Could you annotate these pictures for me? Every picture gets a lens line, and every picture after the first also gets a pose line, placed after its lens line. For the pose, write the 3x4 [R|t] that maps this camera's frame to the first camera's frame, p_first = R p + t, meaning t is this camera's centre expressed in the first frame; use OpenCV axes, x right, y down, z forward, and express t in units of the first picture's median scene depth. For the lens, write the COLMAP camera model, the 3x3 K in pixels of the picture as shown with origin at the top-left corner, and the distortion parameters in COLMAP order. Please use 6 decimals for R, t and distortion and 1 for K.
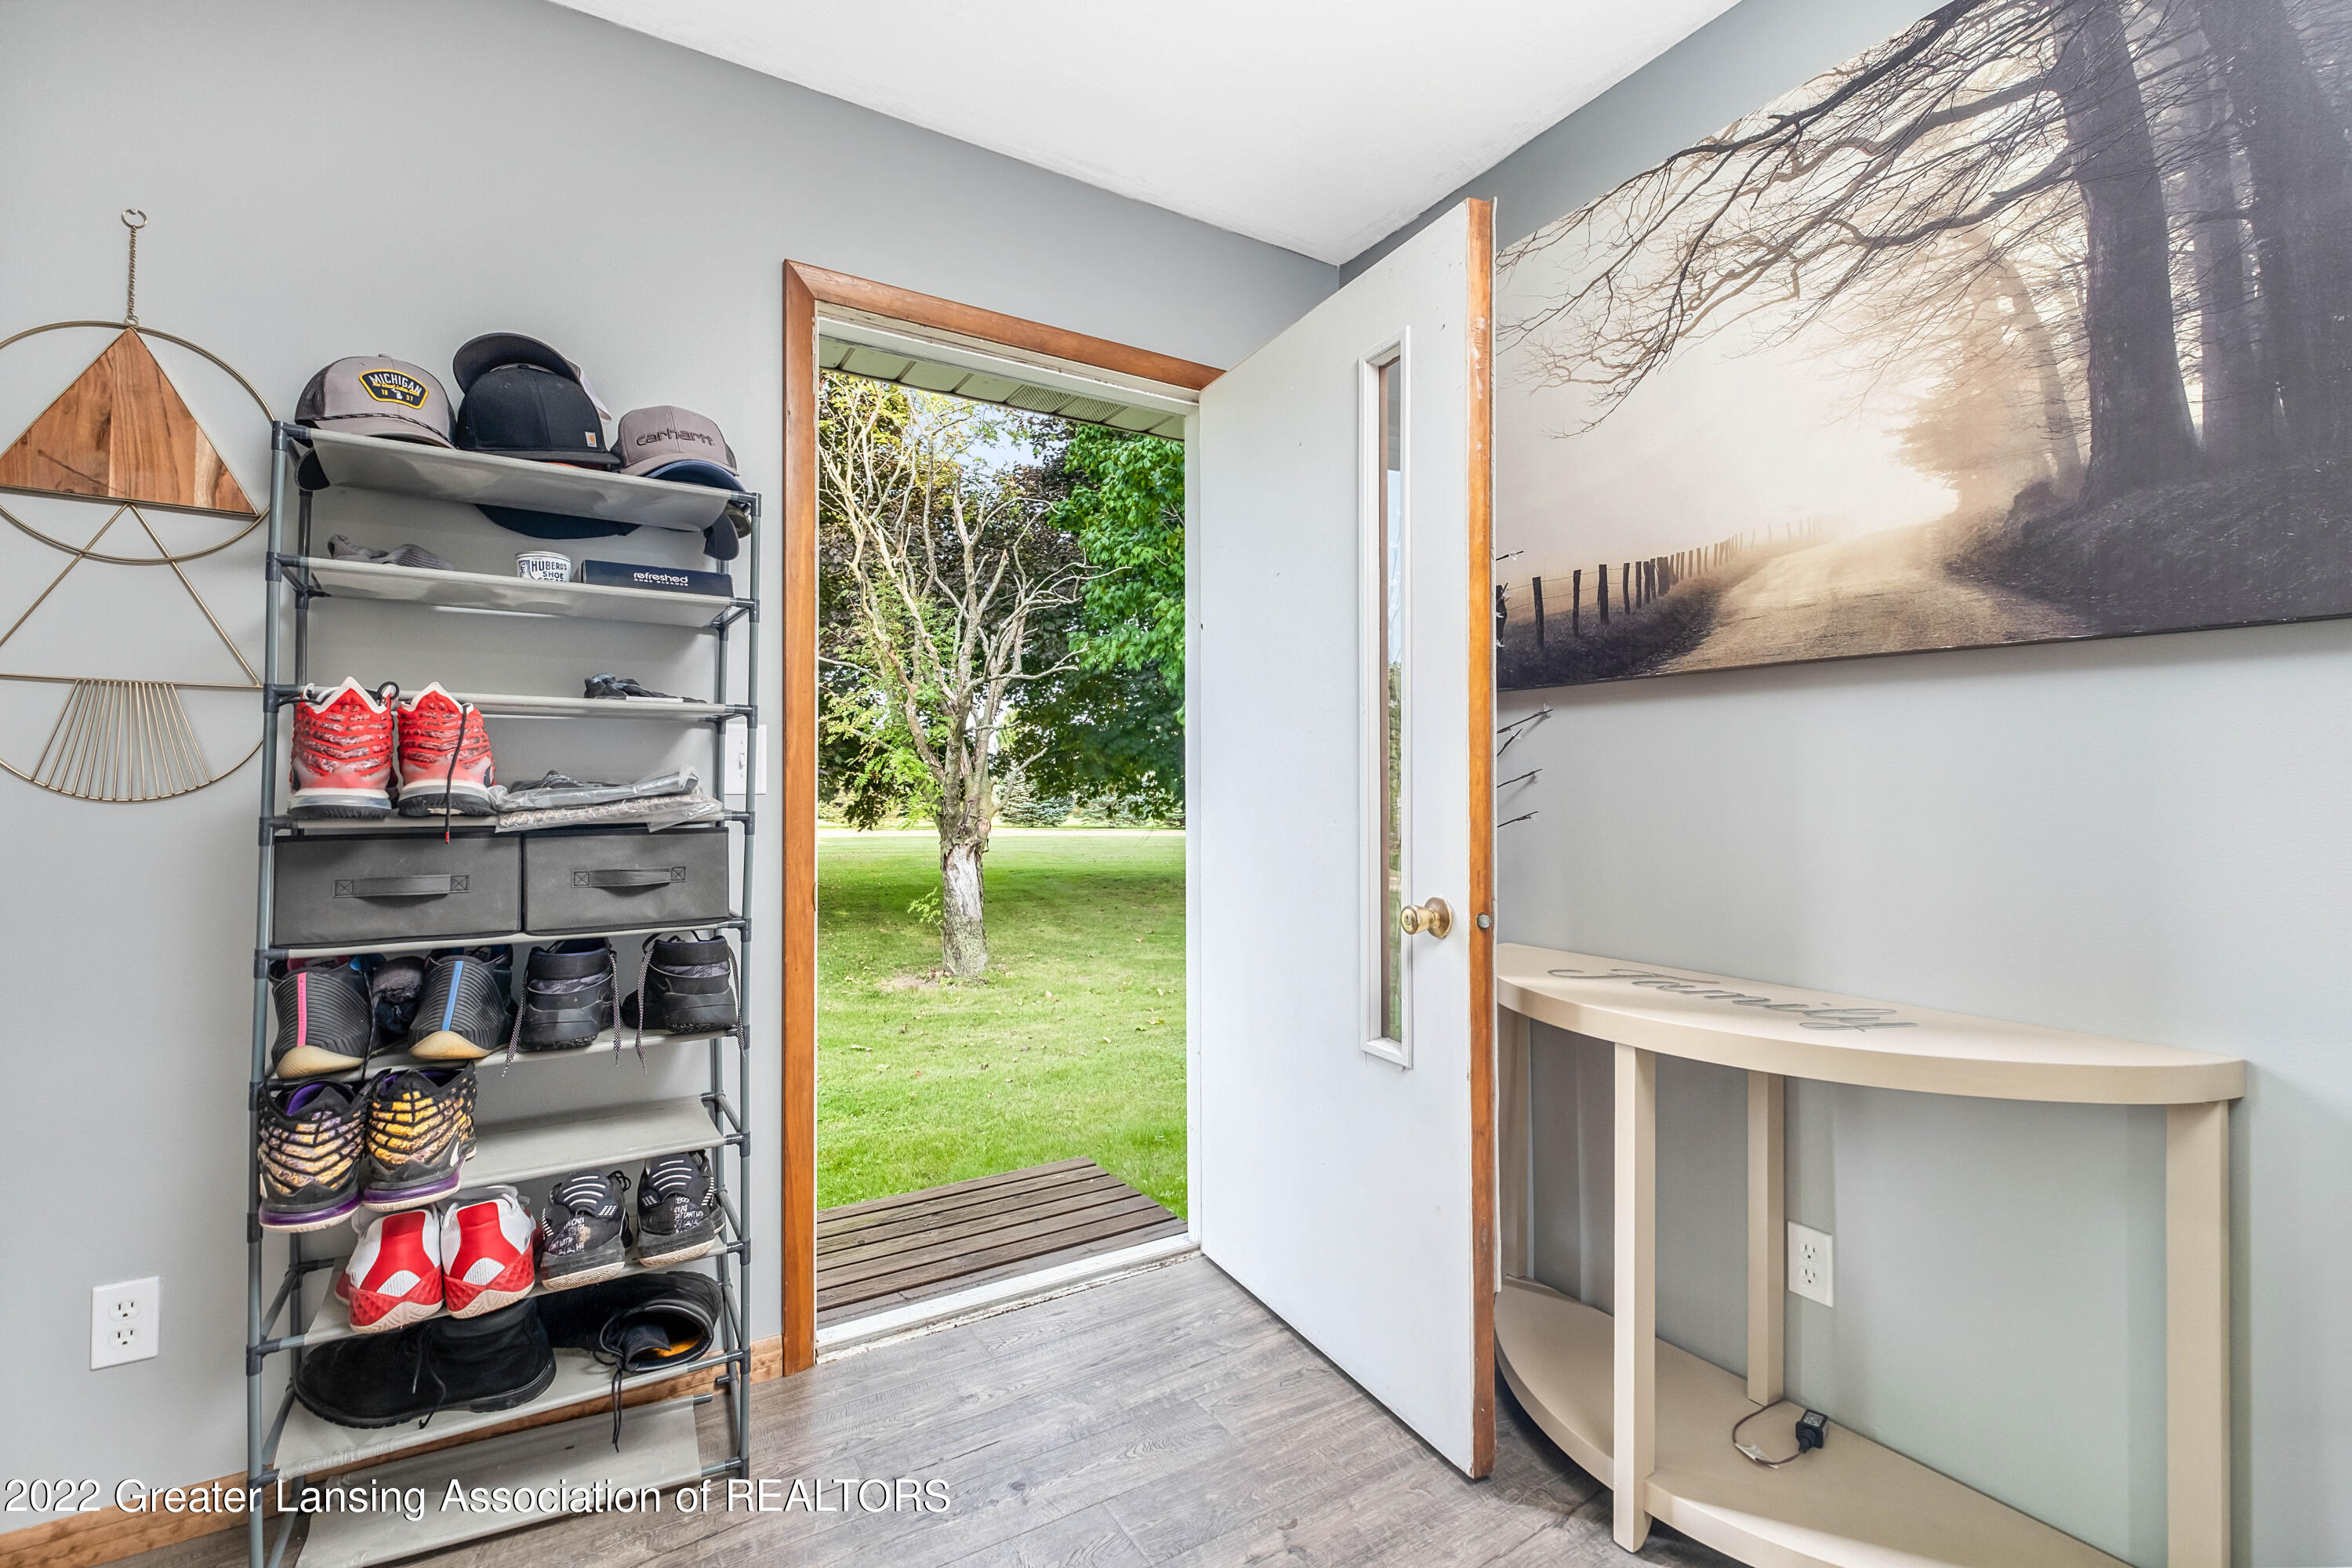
lens RADIAL K [[1053.4, 0, 1179.2], [0, 1053.4, 785.5], [0, 0, 1]] dist [-0.003471, -0.000458]
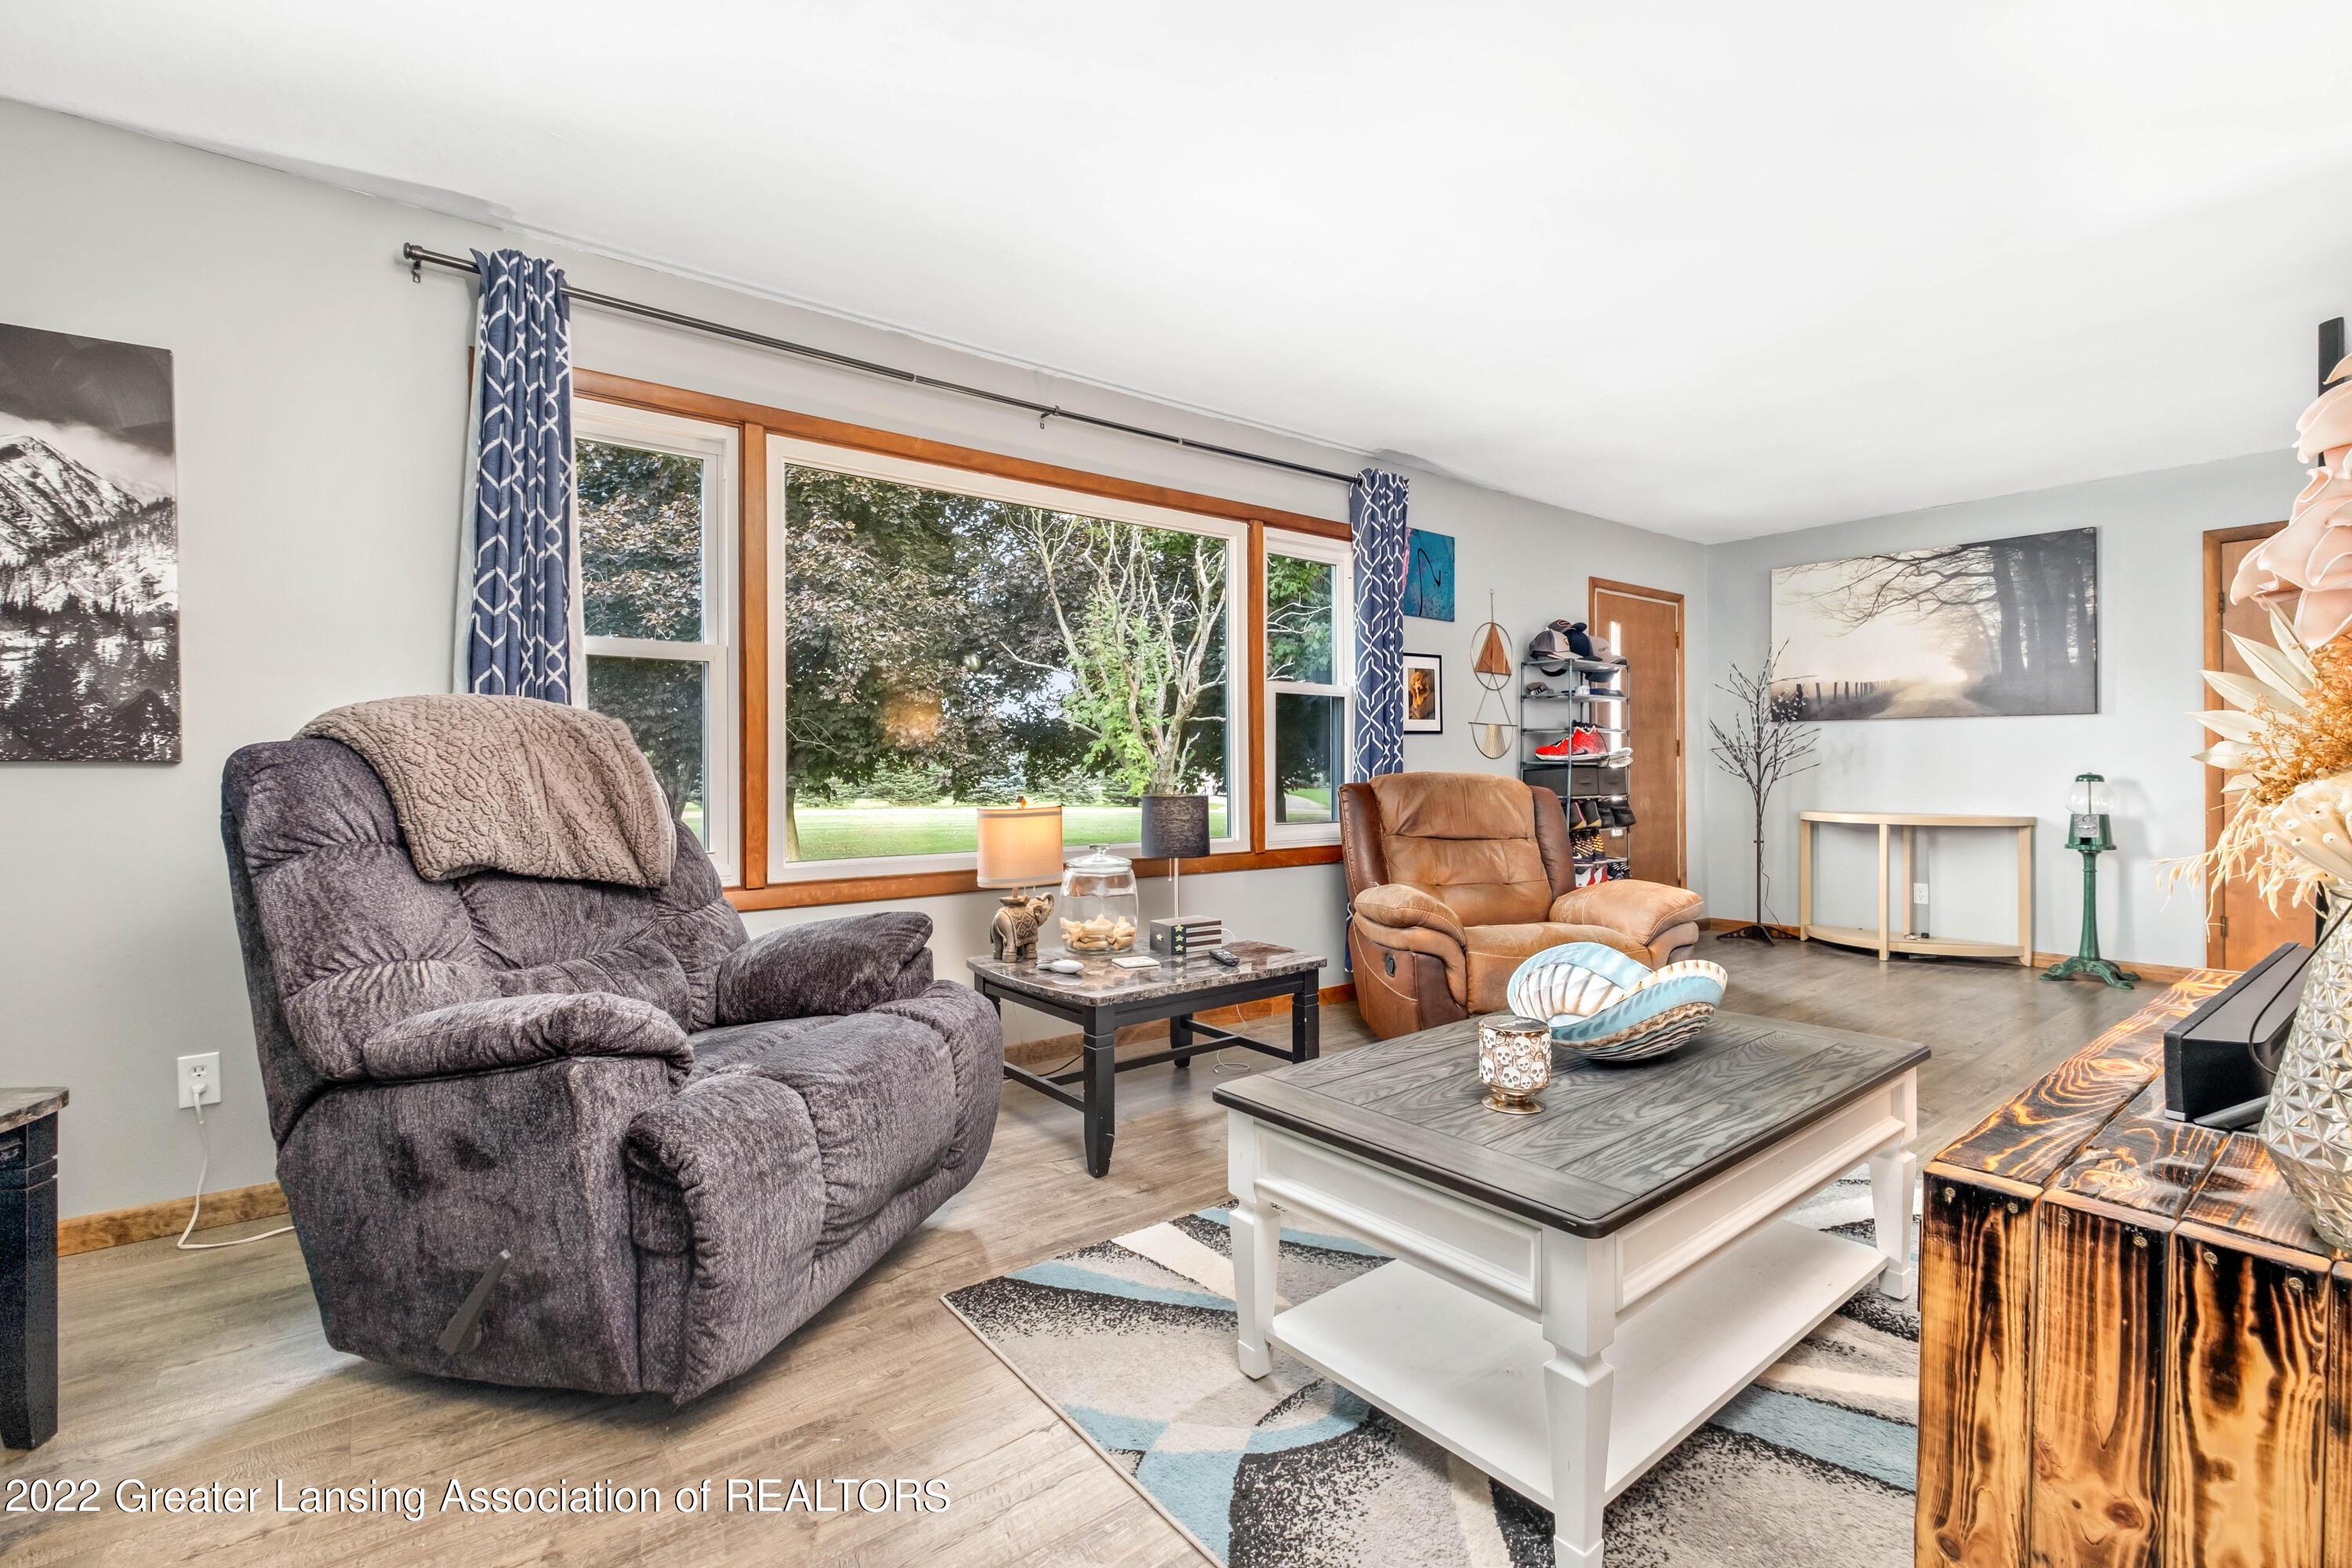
lens RADIAL K [[1053.4, 0, 1171.4], [0, 1053.4, 775.6], [0, 0, 1]] dist [-0.003471, -0.000458]
pose [[0.997300, -0.008137, 0.072980, -2.251343], [0.007167, 0.999883, 0.013542, 0.010433], [-0.073082, -0.012982, 0.997241, -2.414535]]
